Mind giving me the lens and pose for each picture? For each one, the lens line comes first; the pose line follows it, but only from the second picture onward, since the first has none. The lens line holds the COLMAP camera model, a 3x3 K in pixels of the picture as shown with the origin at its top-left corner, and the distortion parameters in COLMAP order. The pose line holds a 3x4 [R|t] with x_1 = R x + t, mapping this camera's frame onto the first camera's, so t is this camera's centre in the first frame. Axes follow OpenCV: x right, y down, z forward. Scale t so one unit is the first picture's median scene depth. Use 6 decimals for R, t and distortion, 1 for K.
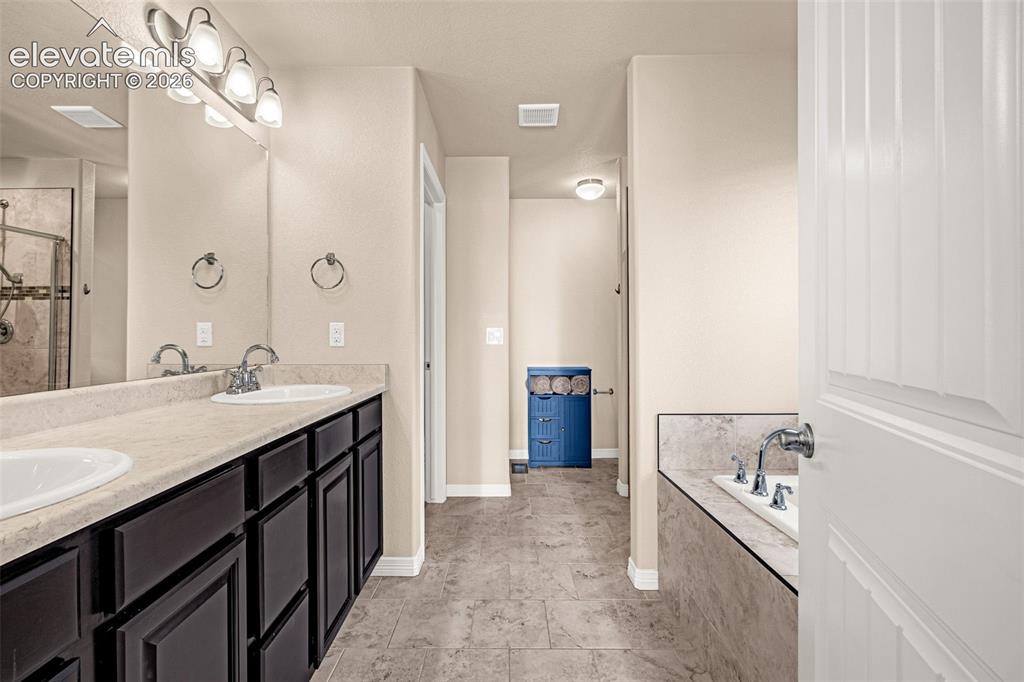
lens RADIAL K [[450.3, 0, 511.1], [0, 450.3, 337.9], [0, 0, 1]] dist [0.002942, 0.000893]
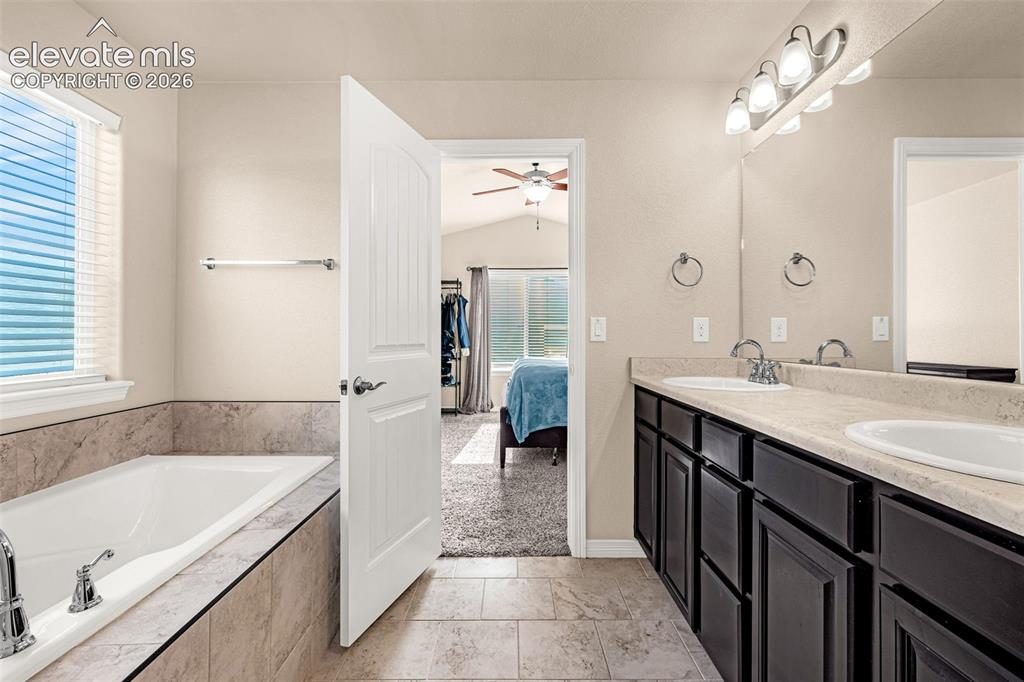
lens RADIAL K [[435.7, 0, 512.0], [0, 435.7, 341.0], [0, 0, 1]] dist [-0.000380, -0.000023]
pose [[-0.999989, 0.004066, -0.002526, 0.009082], [0.004025, 0.999860, 0.016258, 0.006789], [0.002592, 0.016247, -0.999865, 1.673102]]
